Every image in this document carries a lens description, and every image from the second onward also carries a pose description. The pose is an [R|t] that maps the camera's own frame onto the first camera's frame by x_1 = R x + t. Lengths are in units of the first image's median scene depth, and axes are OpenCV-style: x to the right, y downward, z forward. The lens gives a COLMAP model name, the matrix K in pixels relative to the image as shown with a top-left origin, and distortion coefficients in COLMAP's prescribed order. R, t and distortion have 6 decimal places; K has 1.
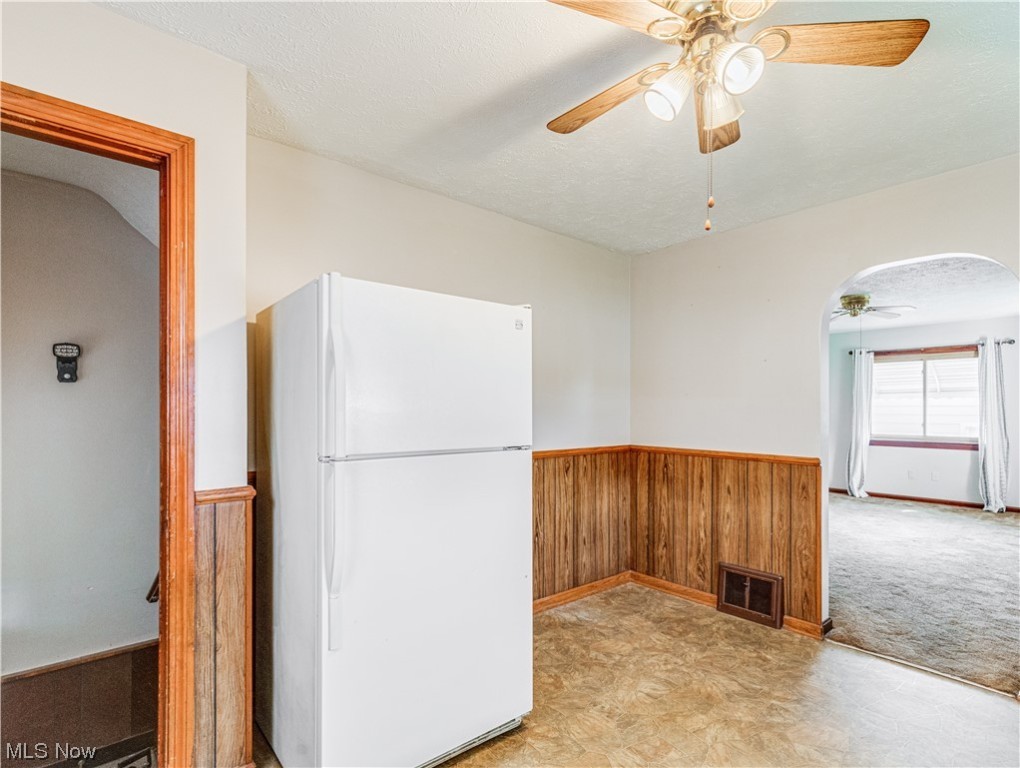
lens RADIAL K [[518.6, 0, 504.4], [0, 518.6, 399.8], [0, 0, 1]] dist [-0.001384, 0.000111]
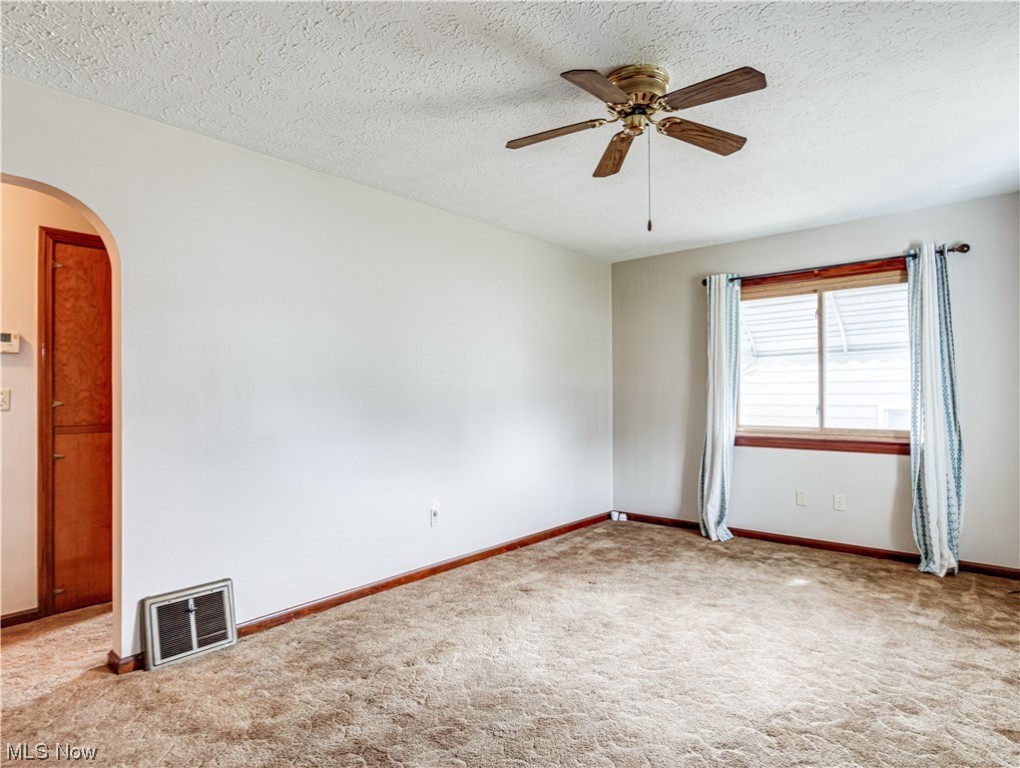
lens RADIAL K [[565.8, 0, 508.7], [0, 565.8, 384.9], [0, 0, 1]] dist [-0.001043, -0.003920]
pose [[0.989068, -0.006340, 0.147321, 0.413197], [0.006852, 0.999972, -0.002973, 0.024431], [-0.147298, 0.003950, 0.989084, 0.475554]]
